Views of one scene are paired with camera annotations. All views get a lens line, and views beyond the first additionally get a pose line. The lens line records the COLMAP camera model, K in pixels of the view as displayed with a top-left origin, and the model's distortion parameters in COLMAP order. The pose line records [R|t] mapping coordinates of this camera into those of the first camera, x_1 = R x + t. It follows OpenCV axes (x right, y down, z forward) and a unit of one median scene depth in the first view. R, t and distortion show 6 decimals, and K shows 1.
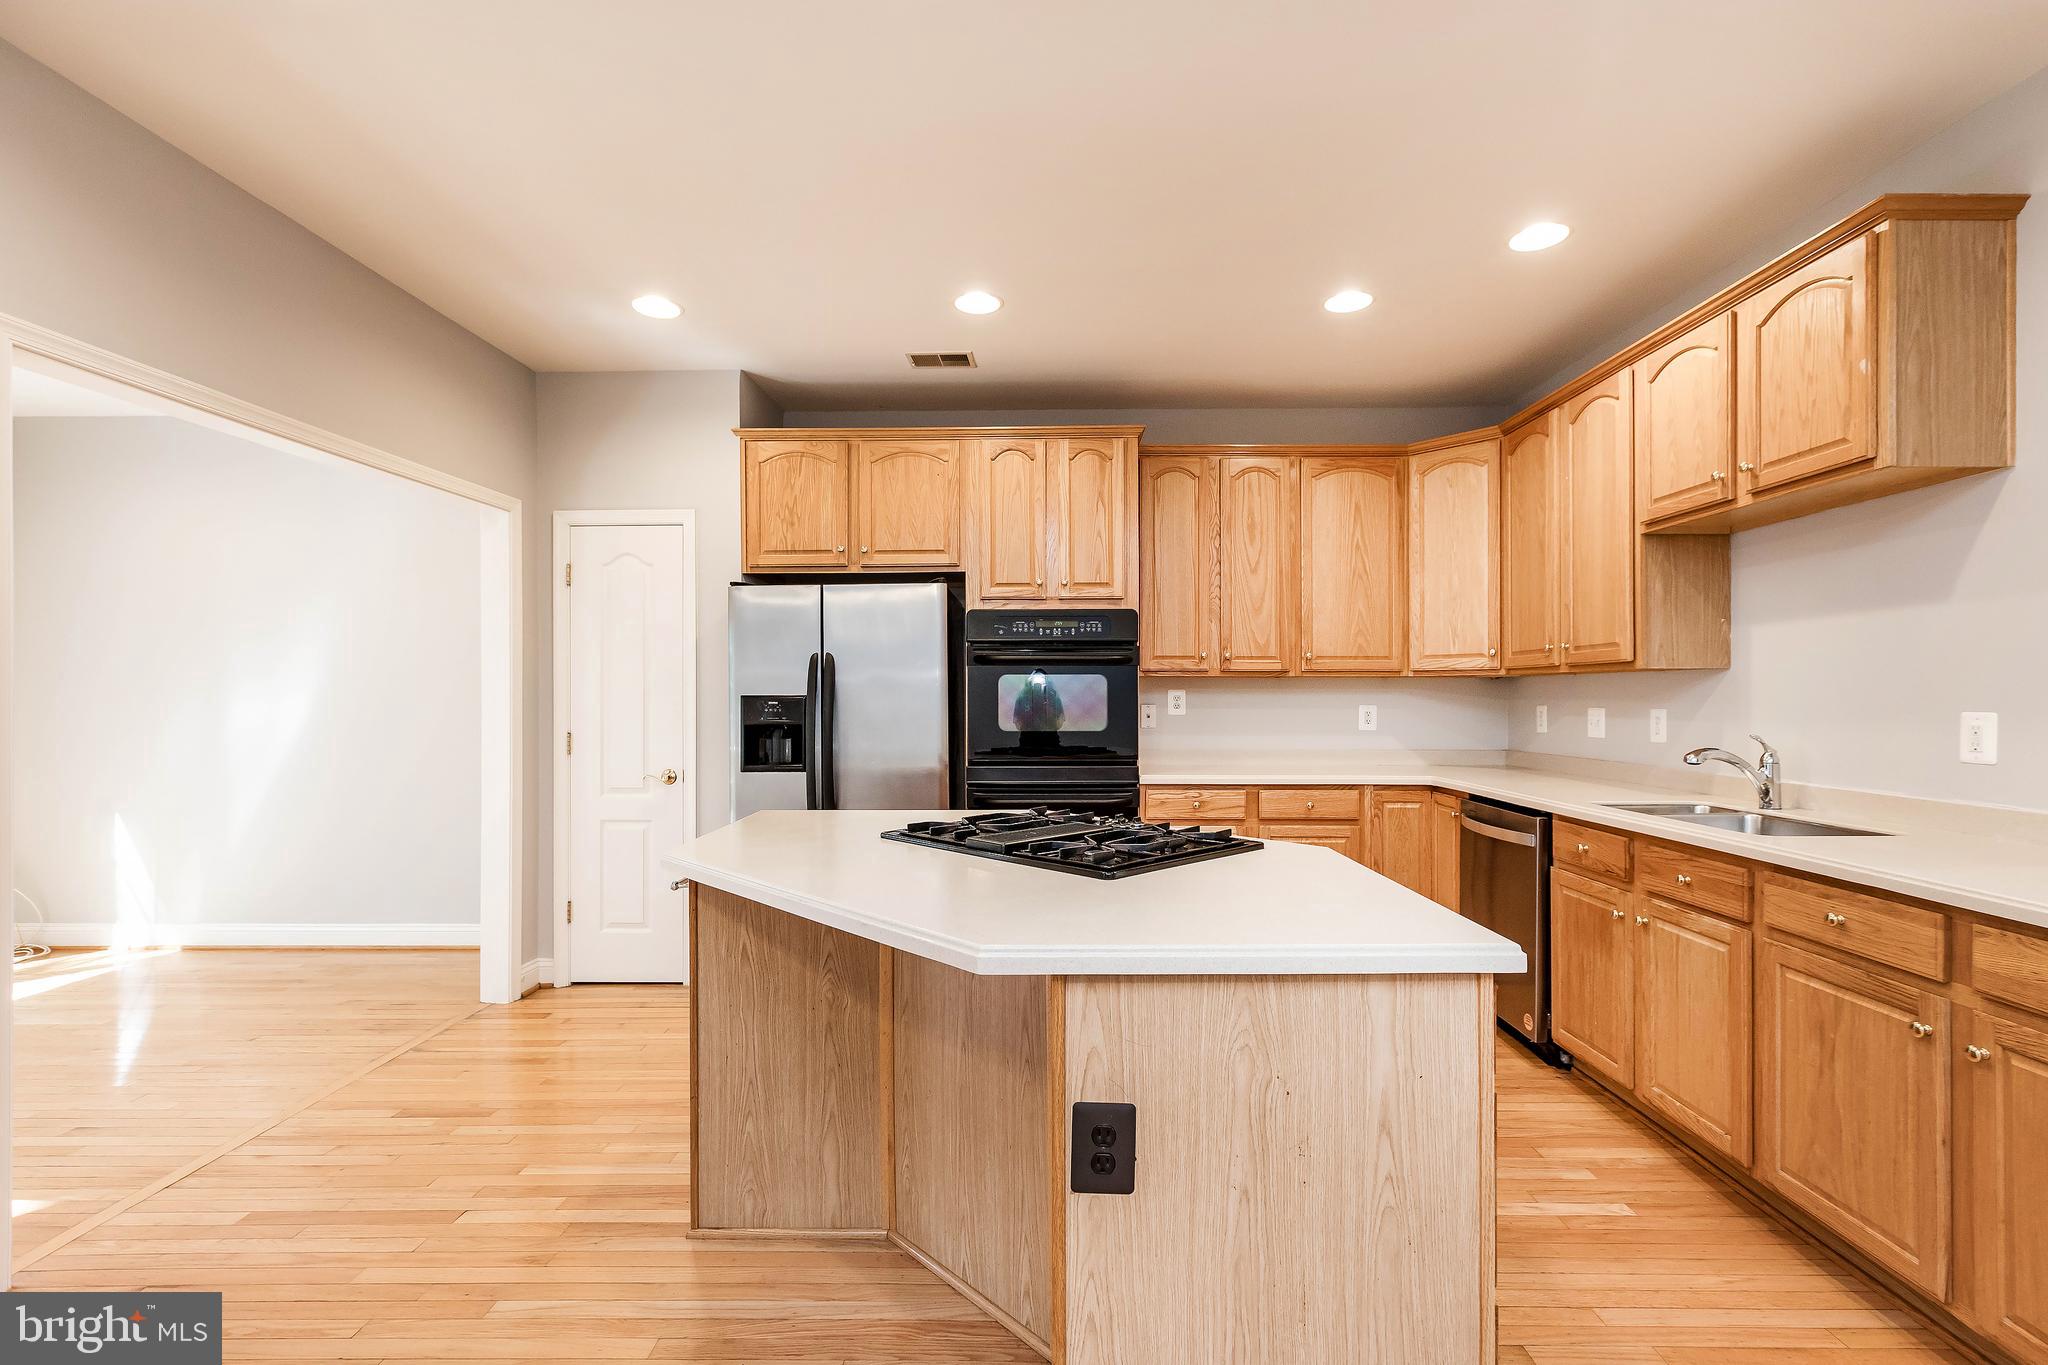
lens RADIAL K [[926.3, 0, 1042.1], [0, 926.3, 689.9], [0, 0, 1]] dist [-0.002822, -0.000456]
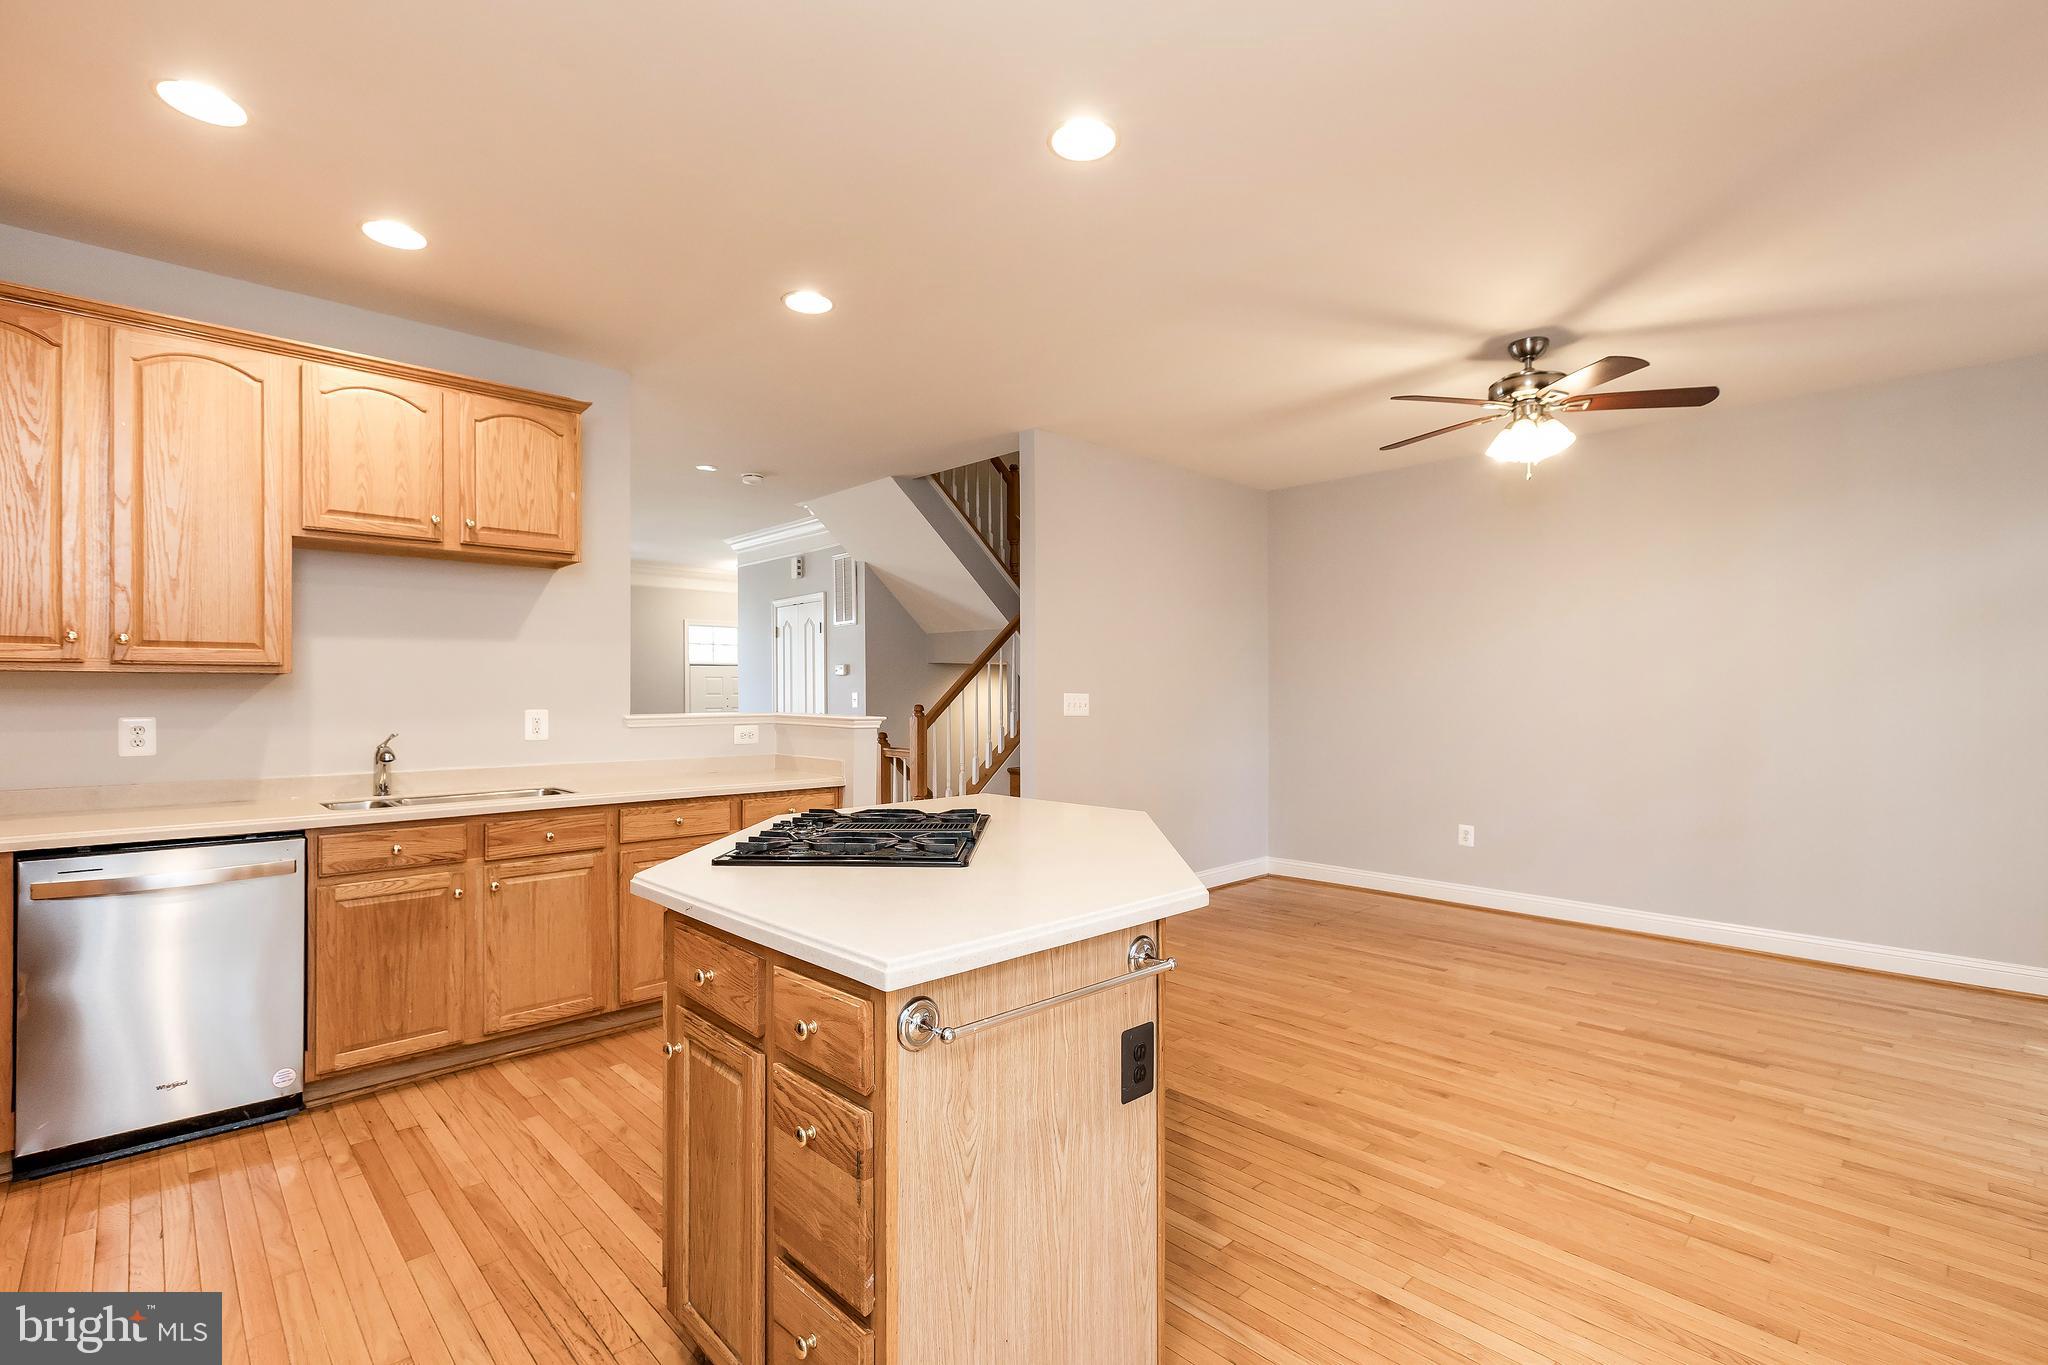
lens RADIAL K [[930.9, 0, 1021.1], [0, 930.9, 693.9], [0, 0, 1]] dist [-0.001788, -0.001997]
pose [[-0.701272, 0.005486, 0.712873, -0.461695], [-0.000426, 0.999967, -0.008115, 0.004888], [-0.712894, -0.005995, -0.701246, 0.889048]]
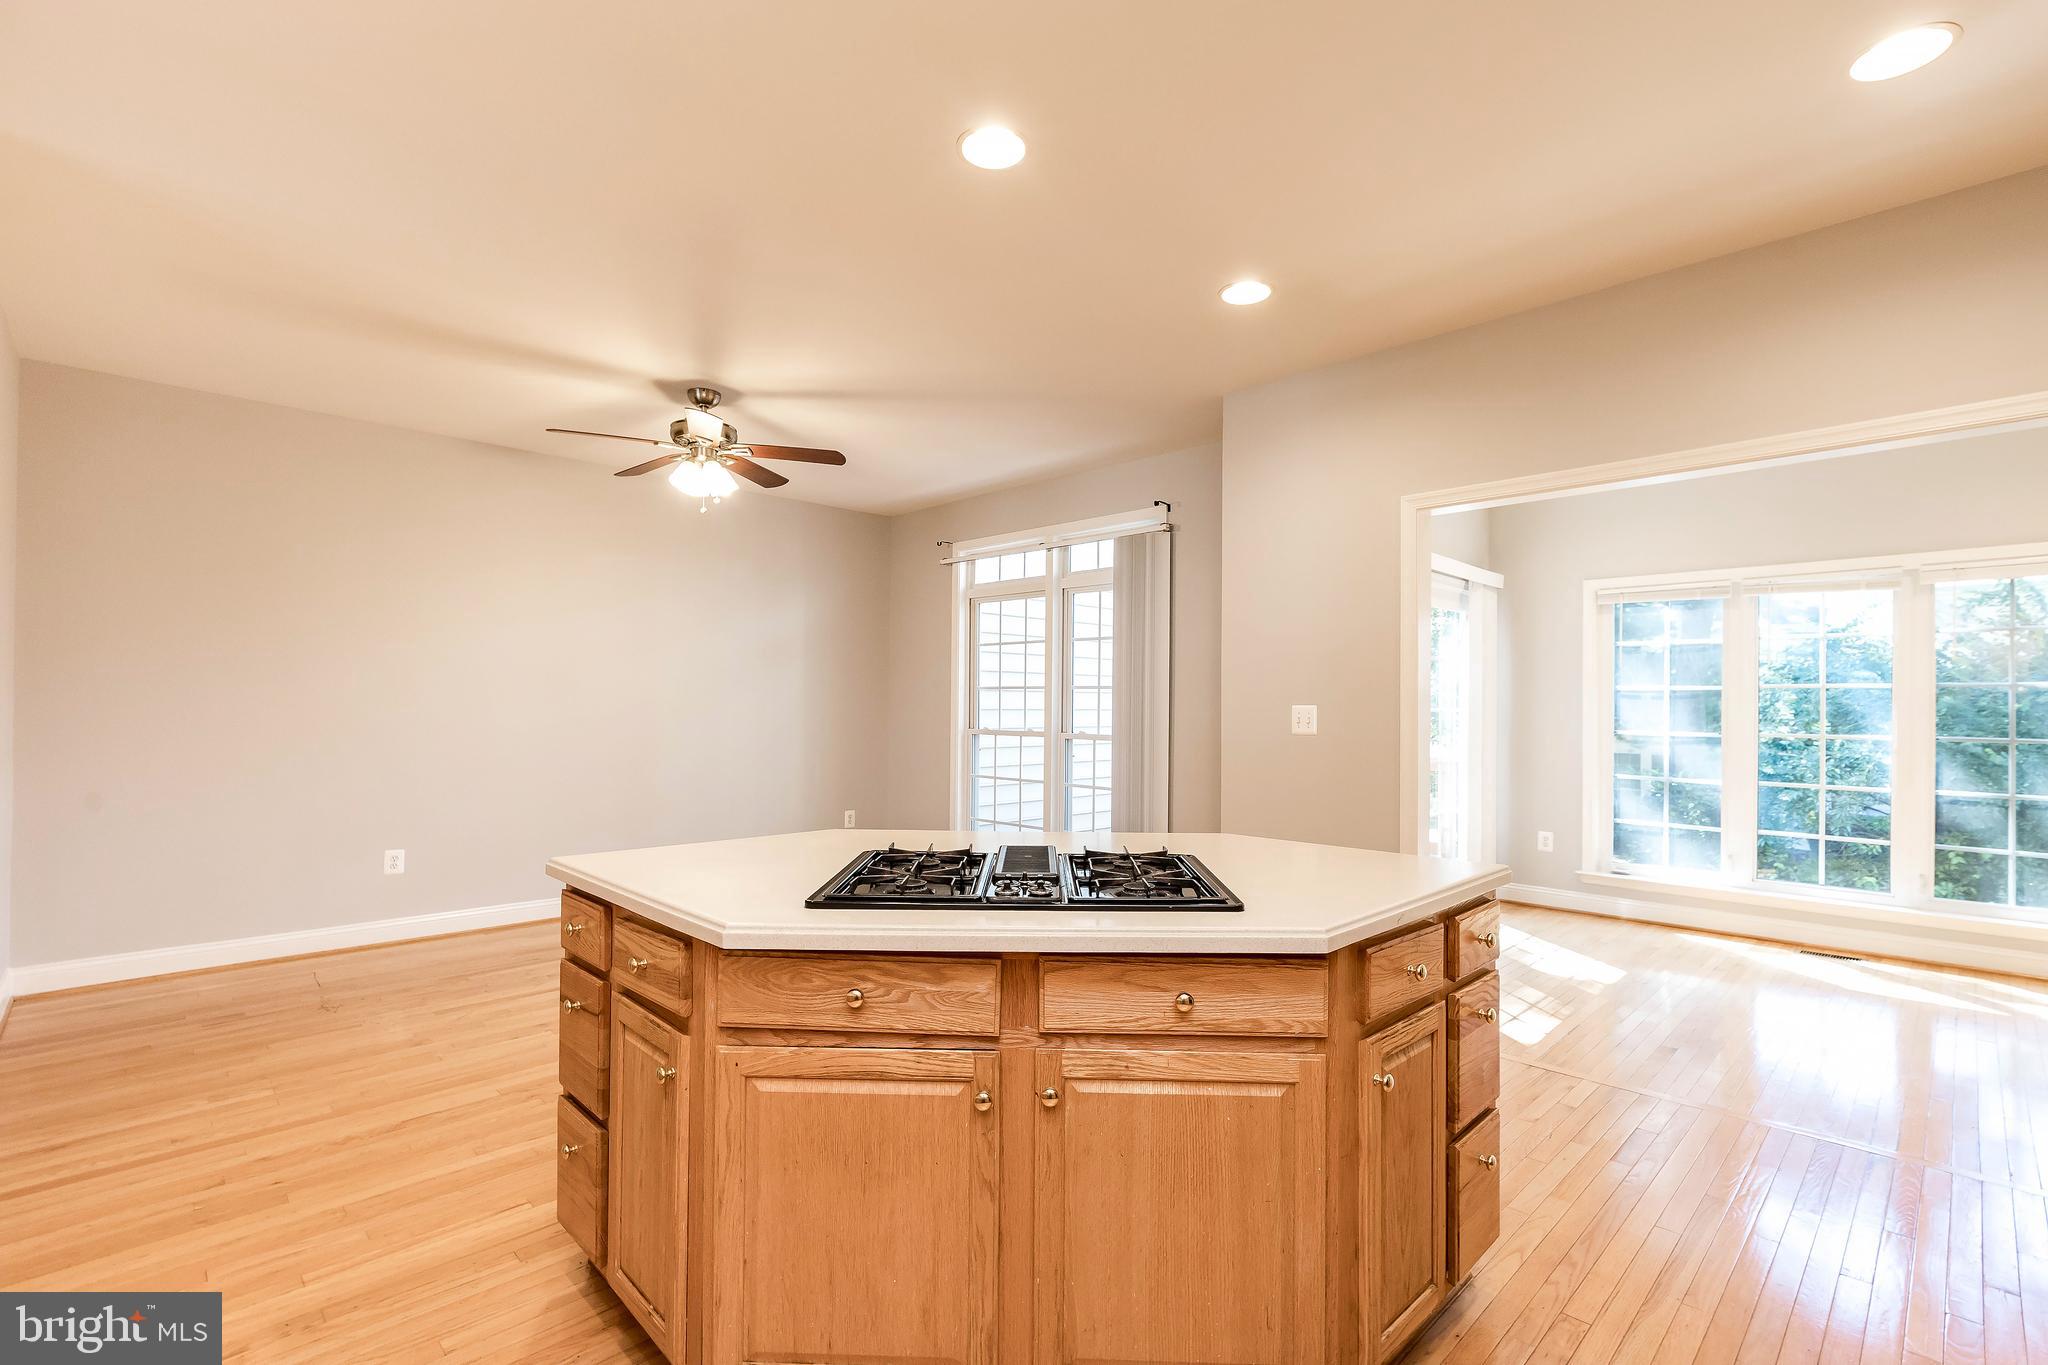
lens RADIAL K [[923.5, 0, 1032.0], [0, 923.5, 691.5], [0, 0, 1]] dist [-0.002598, -0.001004]
pose [[-0.707759, -0.009808, -0.706386, 0.338770], [0.000476, 0.999897, -0.014360, 0.000241], [0.706454, -0.010500, -0.707681, 0.881737]]
